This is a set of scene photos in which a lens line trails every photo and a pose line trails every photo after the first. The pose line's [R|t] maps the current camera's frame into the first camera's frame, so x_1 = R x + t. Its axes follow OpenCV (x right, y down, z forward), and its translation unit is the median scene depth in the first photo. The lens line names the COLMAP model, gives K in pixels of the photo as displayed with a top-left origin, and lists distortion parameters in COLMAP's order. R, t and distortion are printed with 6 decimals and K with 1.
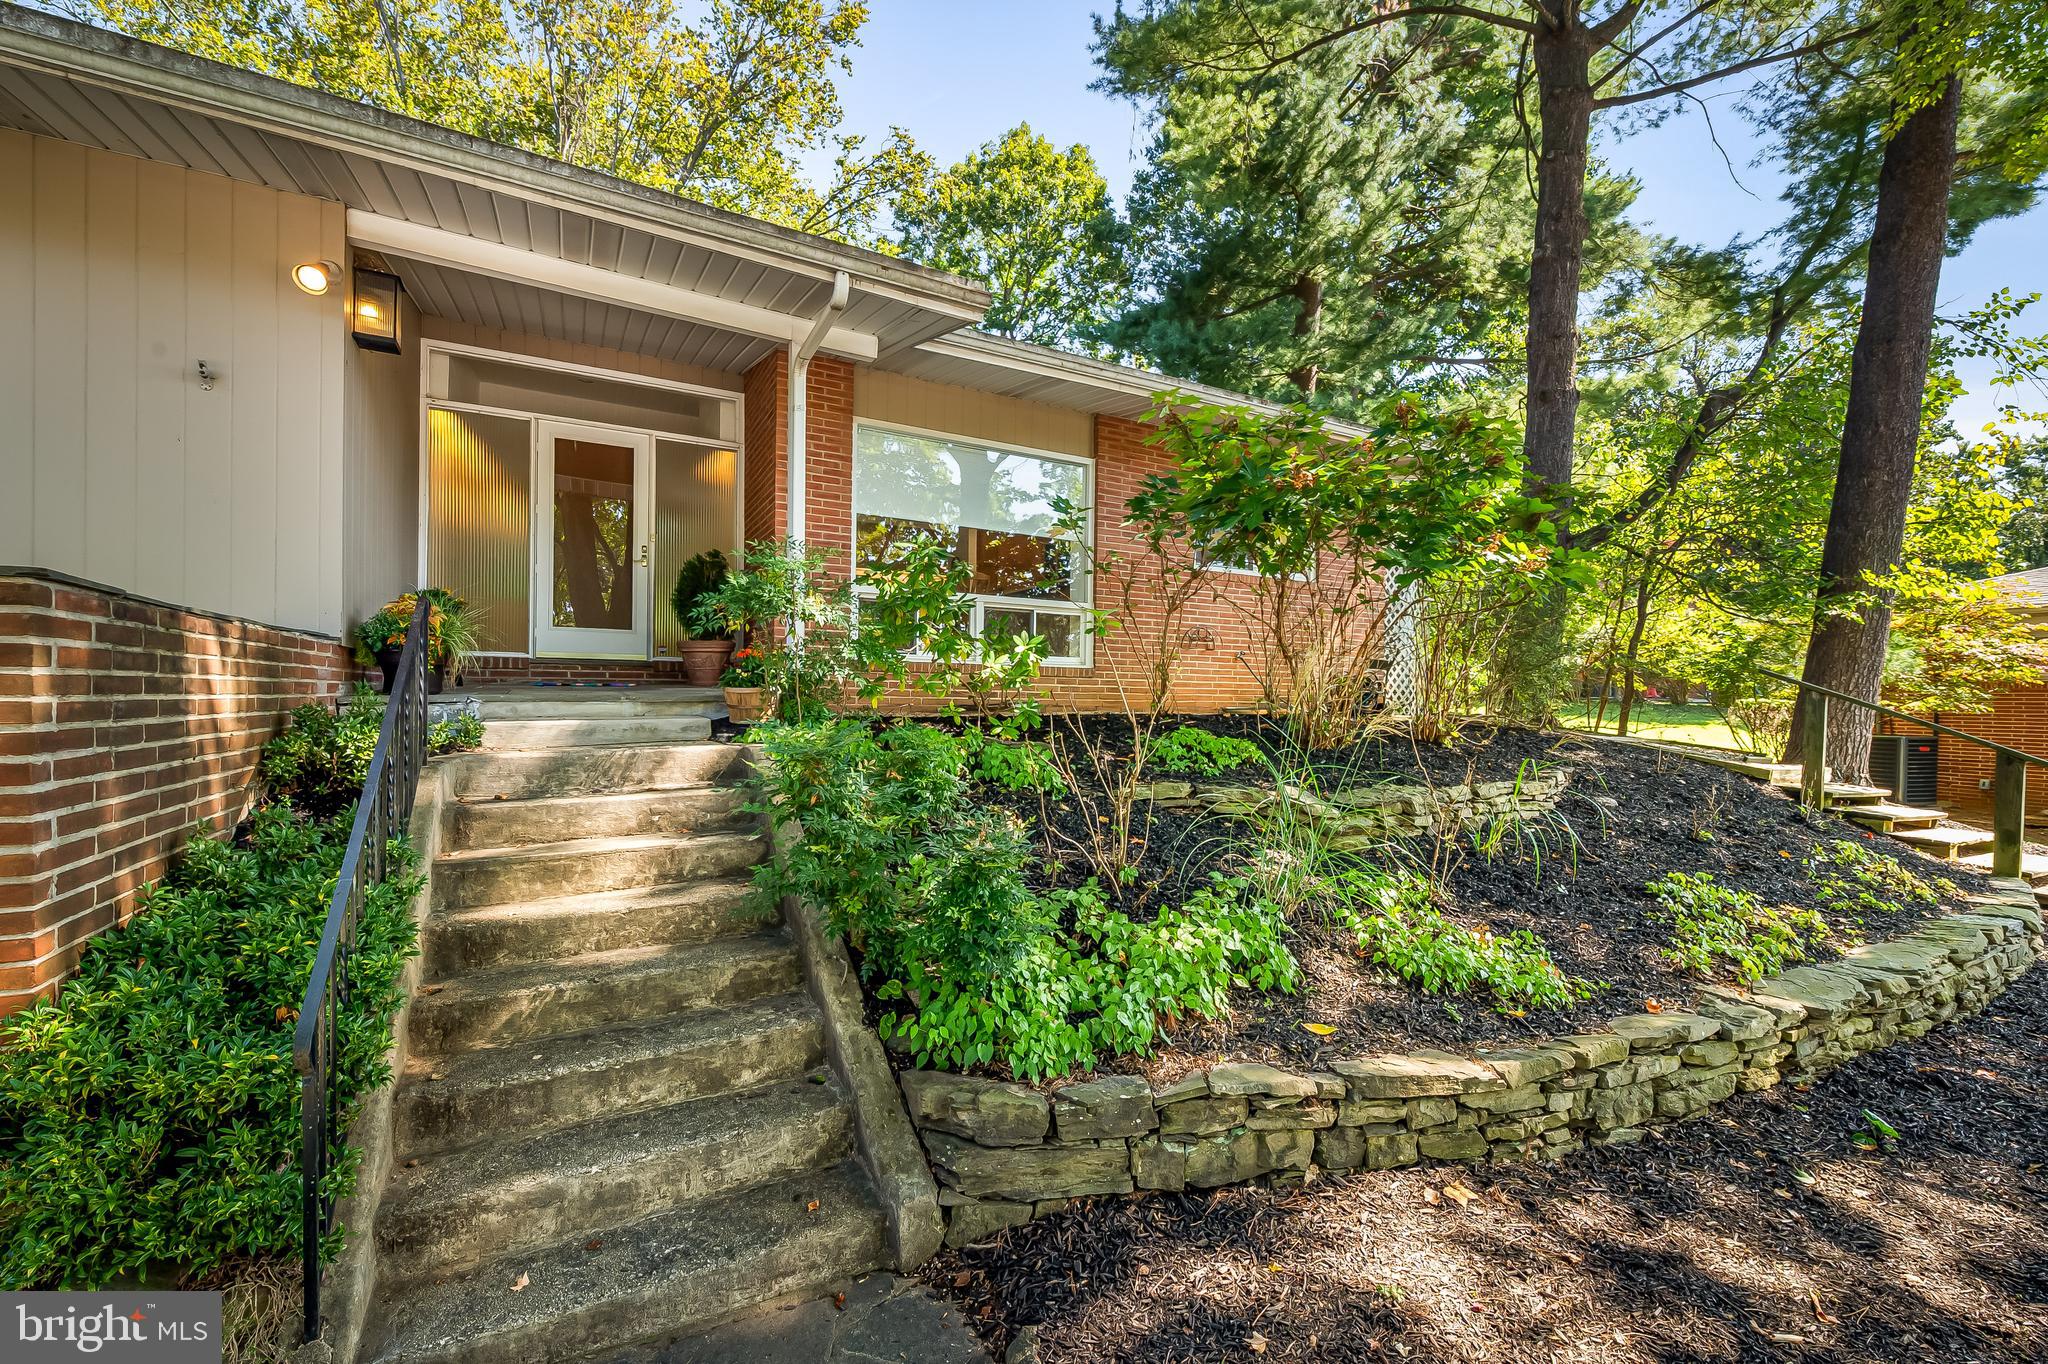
lens RADIAL K [[812.5, 0, 1017.9], [0, 812.5, 693.5], [0, 0, 1]] dist [-0.011650, 0.000264]
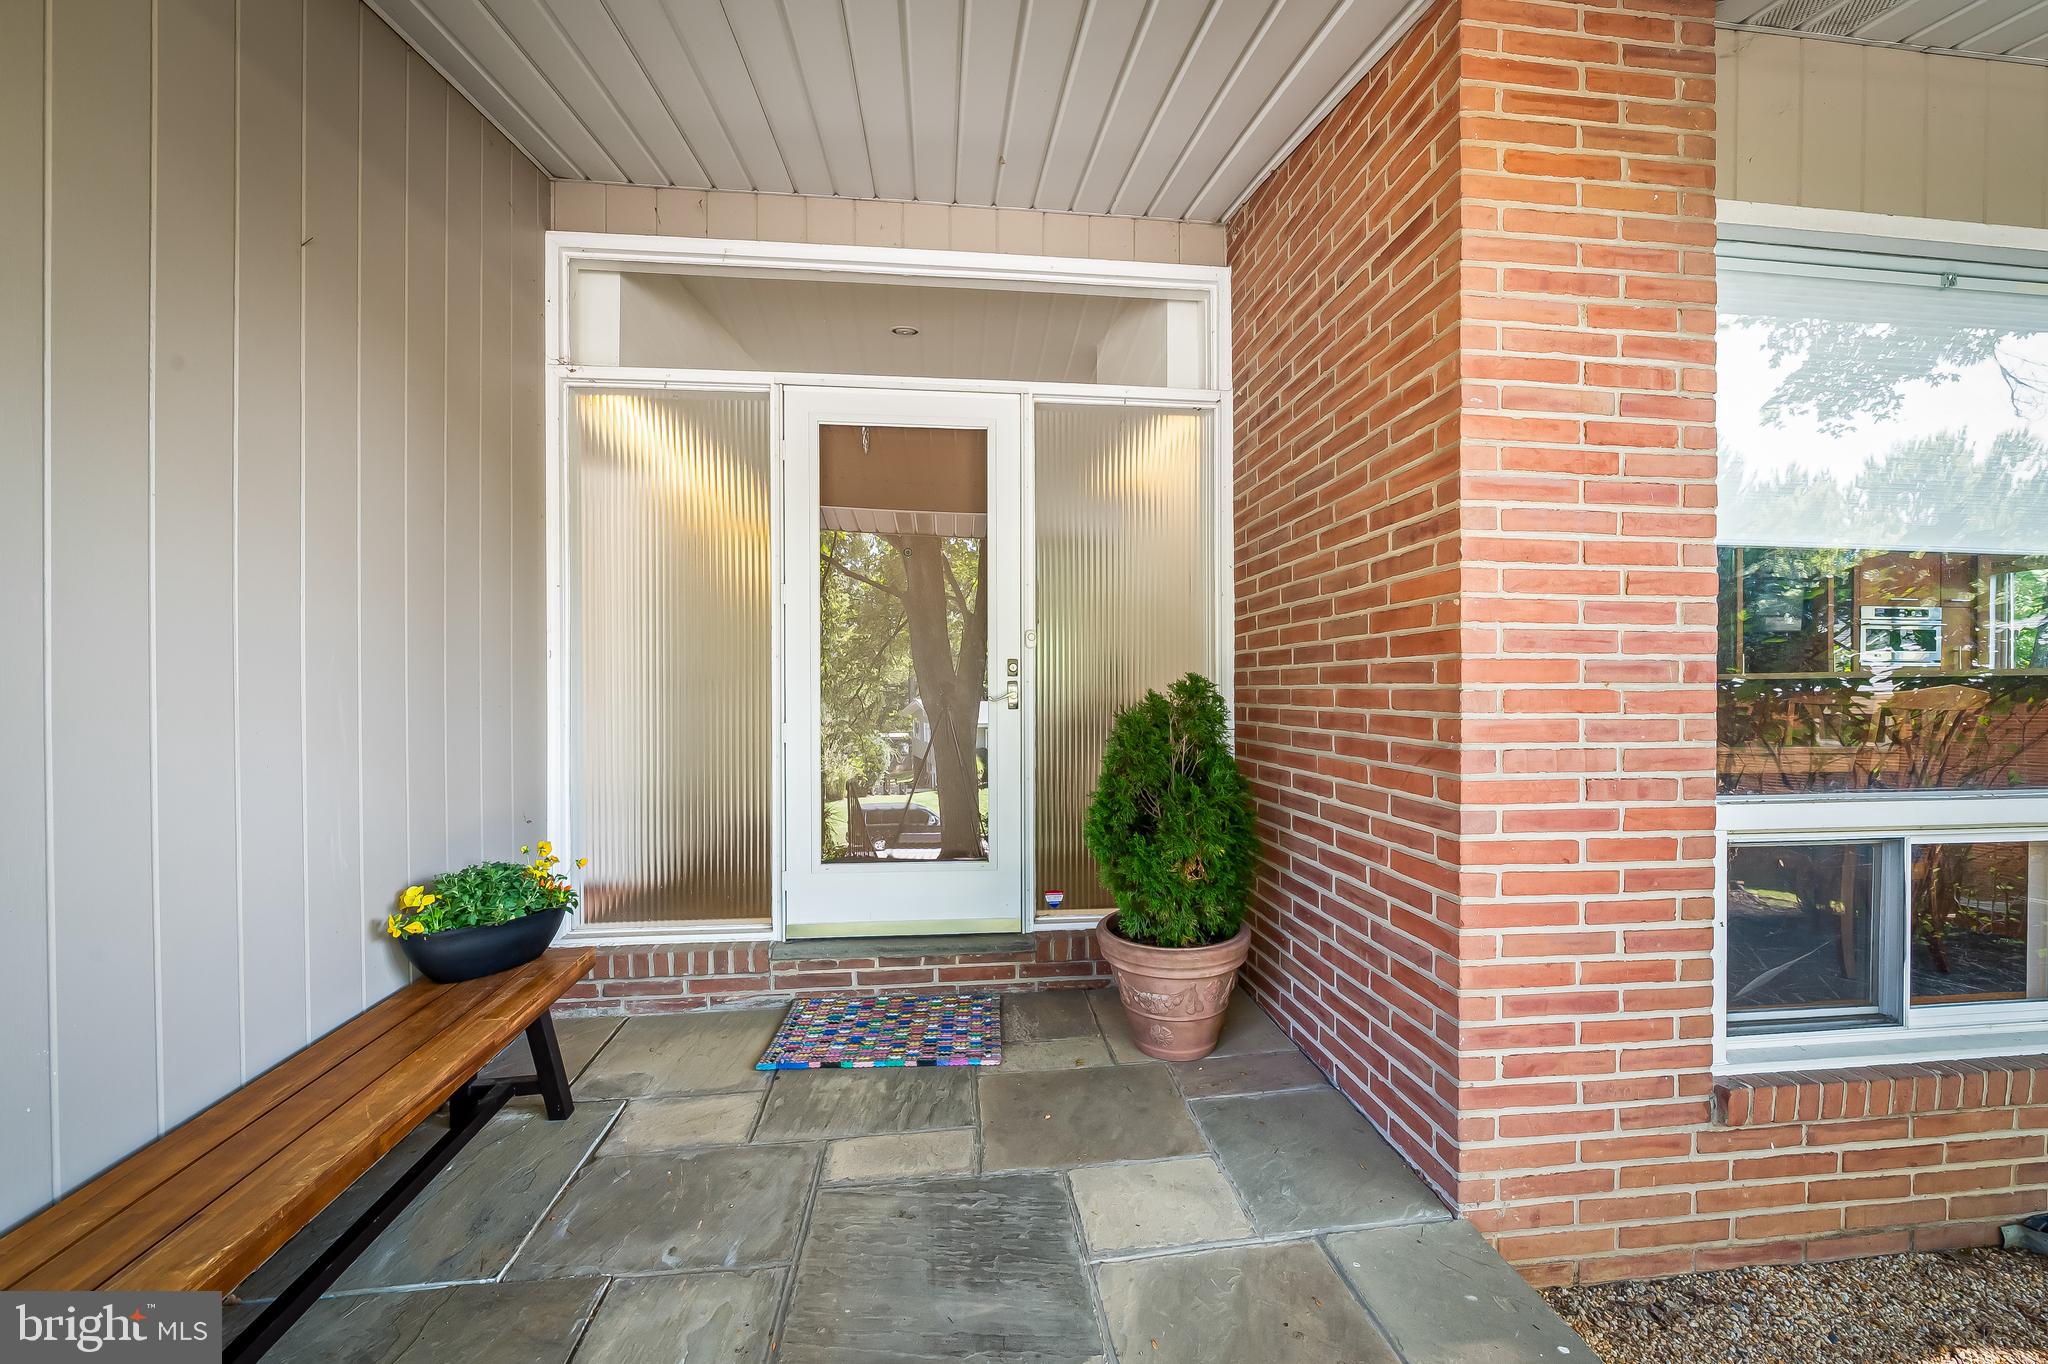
lens RADIAL K [[812.5, 0, 1017.9], [0, 812.5, 693.5], [0, 0, 1]] dist [-0.011650, 0.000264]
pose [[0.918412, -0.008942, -0.395523, -0.306325], [0.010068, 0.999949, 0.000771, -0.172323], [0.395496, -0.004690, 0.918456, 0.644422]]
